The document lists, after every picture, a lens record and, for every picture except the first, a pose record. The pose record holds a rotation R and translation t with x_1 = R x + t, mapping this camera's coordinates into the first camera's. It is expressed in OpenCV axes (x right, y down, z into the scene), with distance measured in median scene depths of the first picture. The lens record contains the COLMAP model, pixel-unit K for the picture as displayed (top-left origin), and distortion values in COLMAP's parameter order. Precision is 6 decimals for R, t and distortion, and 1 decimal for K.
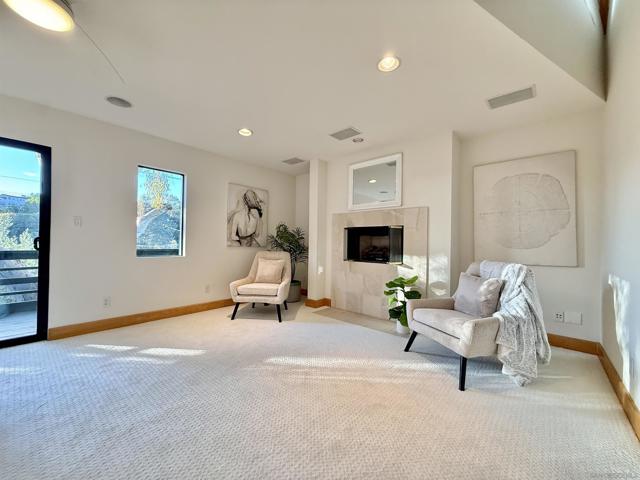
lens RADIAL K [[254.9, 0, 315.9], [0, 254.9, 242.5], [0, 0, 1]] dist [0.001314, -0.001654]
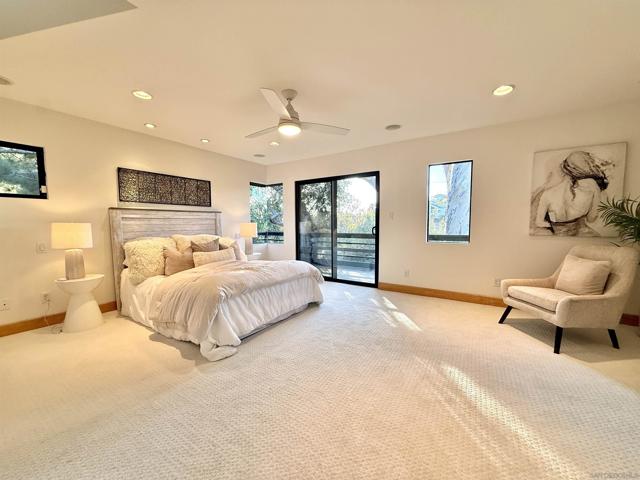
lens RADIAL K [[254.9, 0, 316.2], [0, 254.9, 239.7], [0, 0, 1]] dist [0.001314, -0.001654]
pose [[0.140013, 0.051200, -0.988825, 0.396200], [0.006626, 0.998591, 0.052644, -0.019275], [0.990127, -0.013923, 0.139477, 0.286522]]
